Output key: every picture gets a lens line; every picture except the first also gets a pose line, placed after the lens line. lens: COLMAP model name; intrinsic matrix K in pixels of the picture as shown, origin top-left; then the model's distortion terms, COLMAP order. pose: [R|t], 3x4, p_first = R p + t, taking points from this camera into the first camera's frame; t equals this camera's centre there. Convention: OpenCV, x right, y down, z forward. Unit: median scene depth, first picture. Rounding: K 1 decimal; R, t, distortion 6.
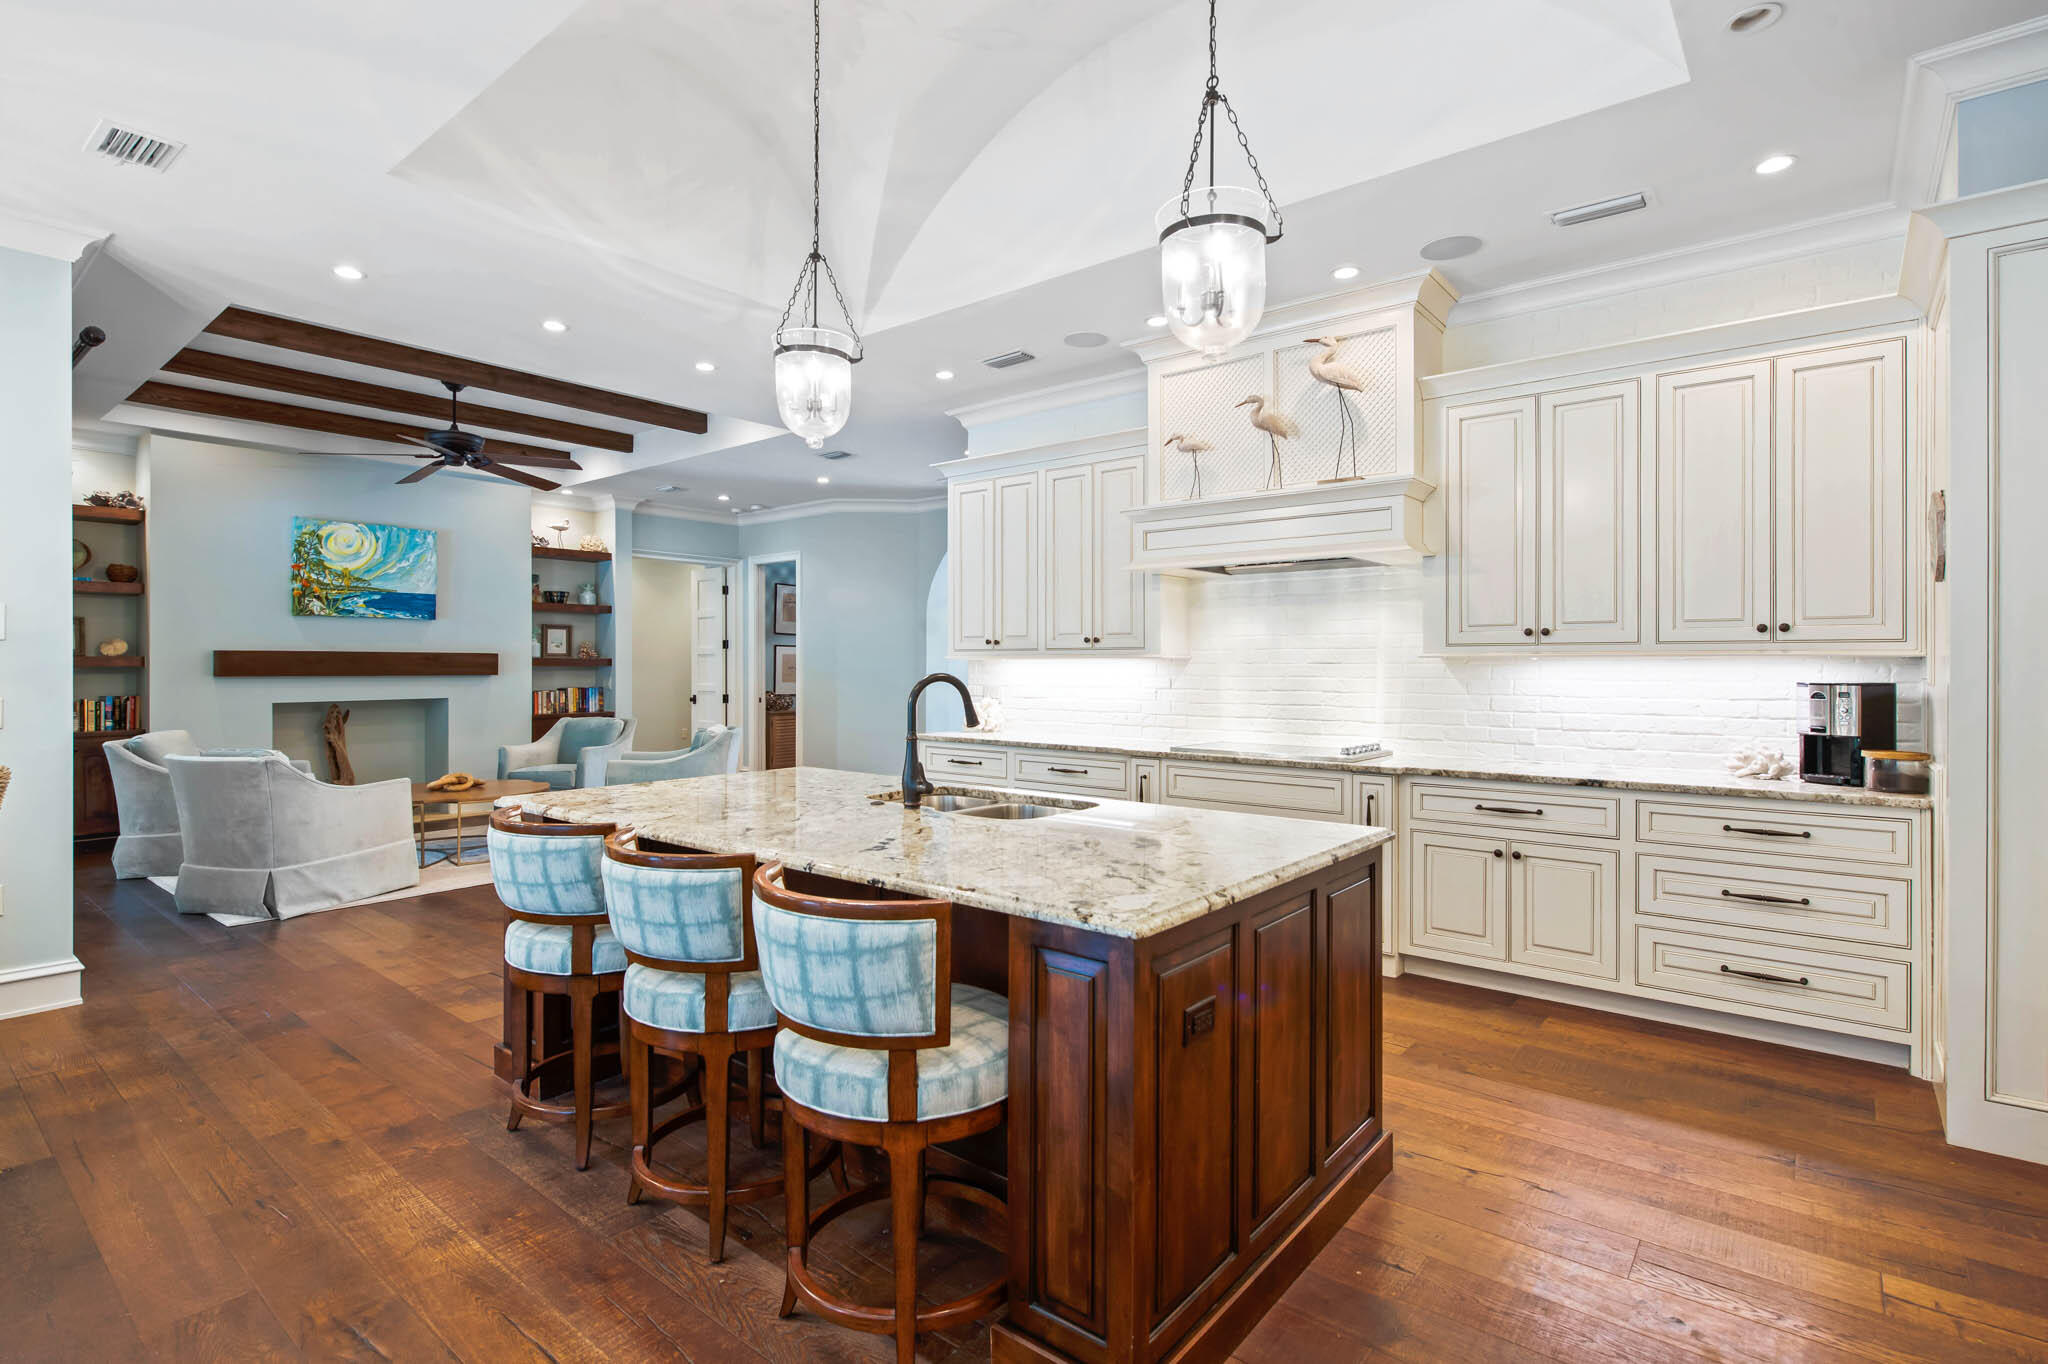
lens RADIAL K [[992.8, 0, 1028.0], [0, 992.8, 672.3], [0, 0, 1]] dist [-0.001804, -0.001709]
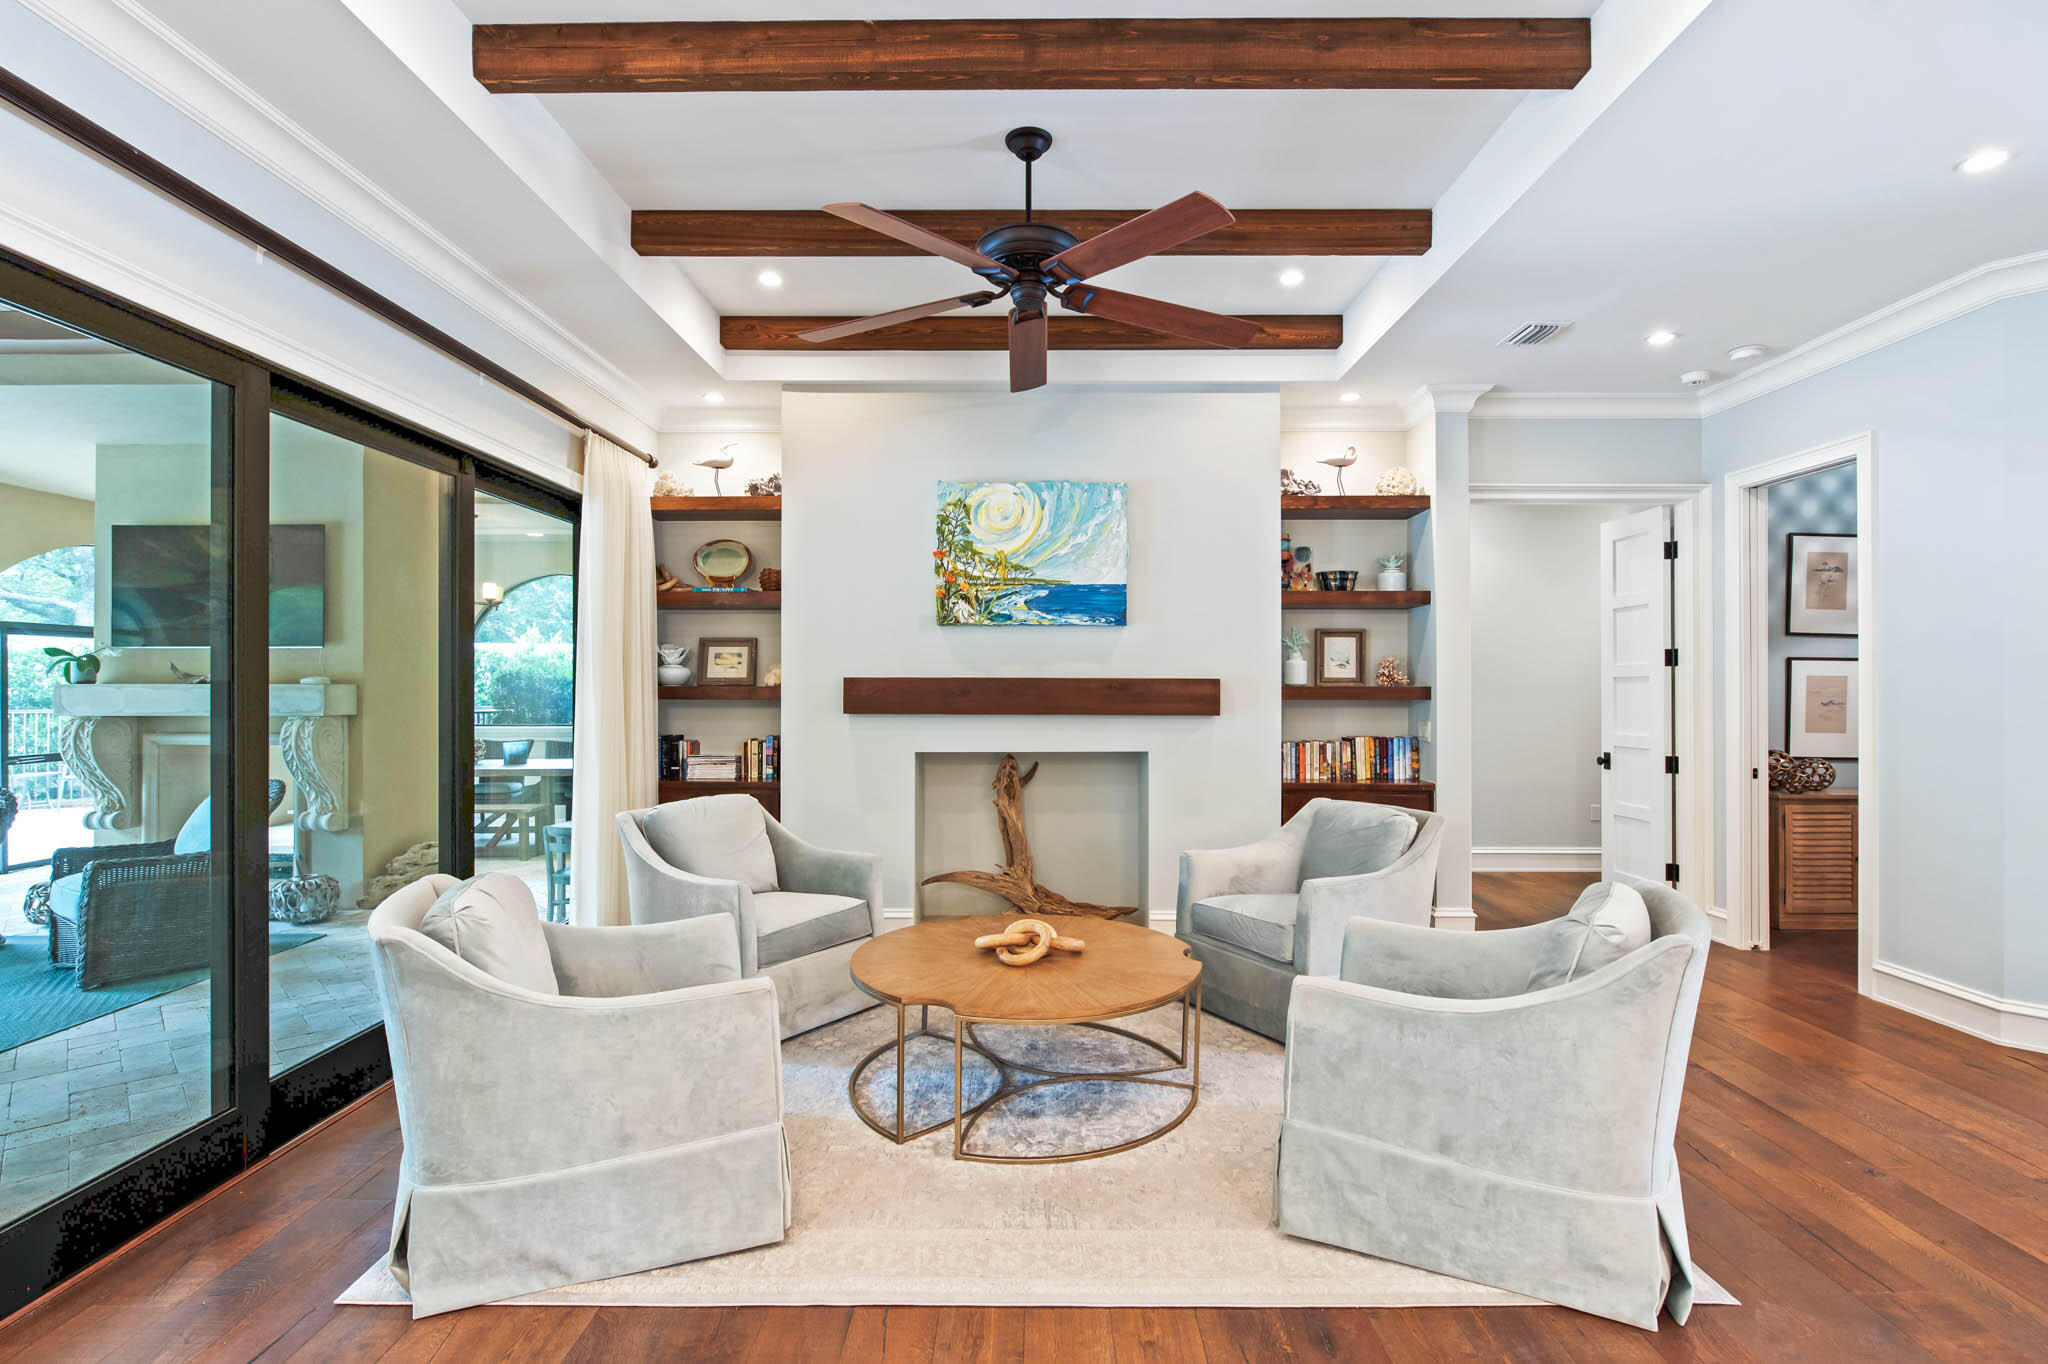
lens RADIAL K [[960.5, 0, 1016.5], [0, 960.5, 684.2], [0, 0, 1]] dist [-0.003714, -0.000152]
pose [[0.617851, -0.003513, -0.786287, -0.247756], [-0.006699, 0.999930, -0.009731, -0.014600], [0.786267, 0.011280, 0.617784, 0.850649]]
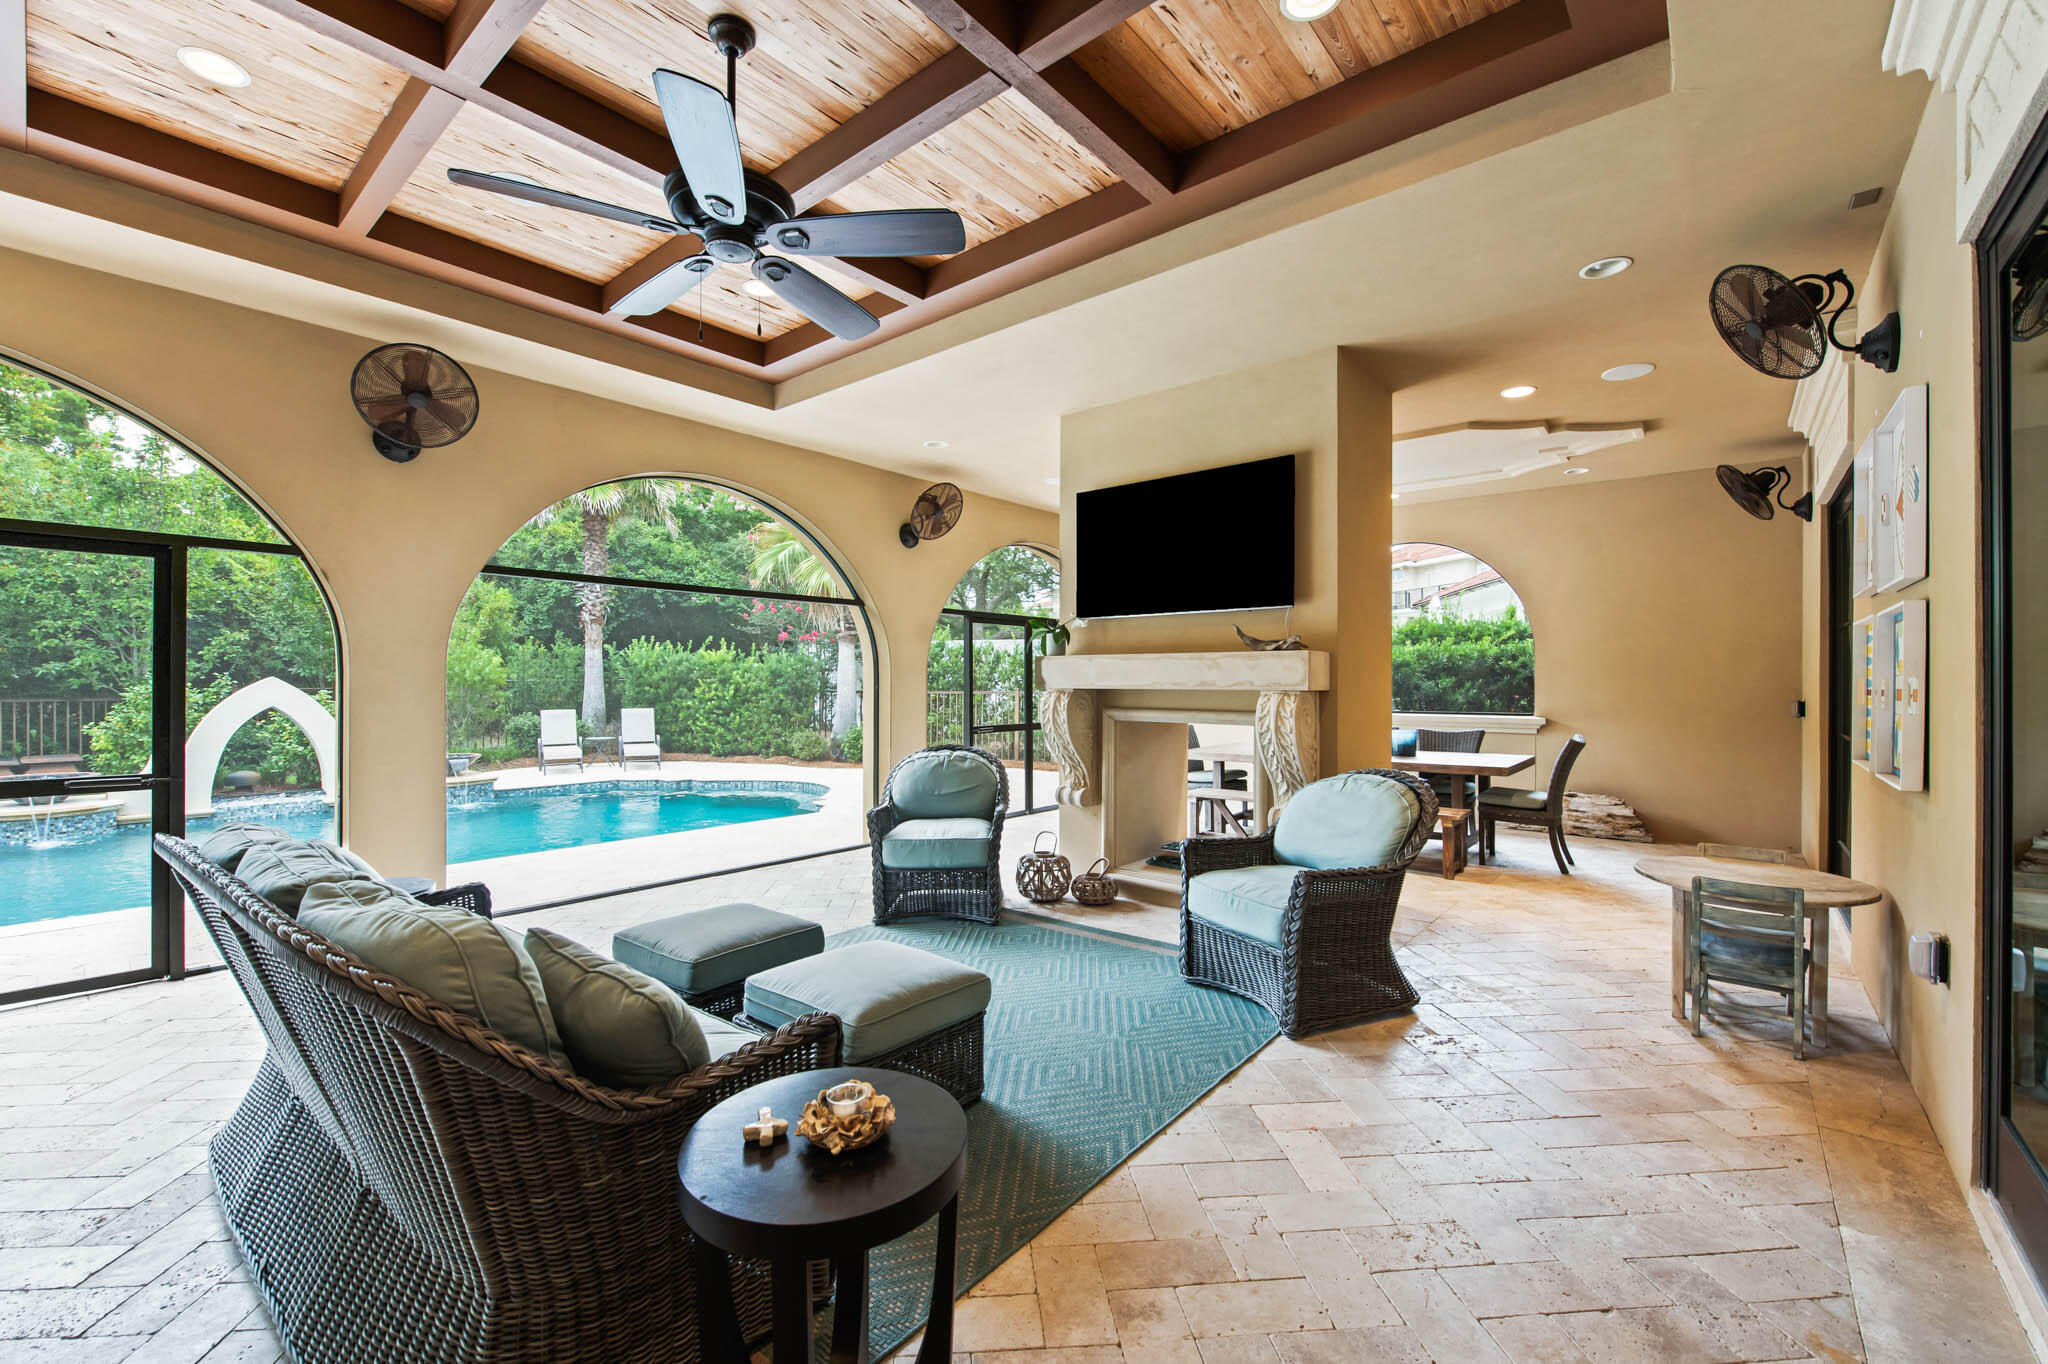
lens RADIAL K [[832.4, 0, 1024.0], [0, 832.4, 682.0], [0, 0, 1]] dist [-0.001631, -0.000349]
pose [[-0.014908, -0.002322, -0.999886, -0.830781], [-0.011843, 0.999928, -0.002145, 0.012823], [0.999819, 0.011810, -0.014935, 0.665603]]
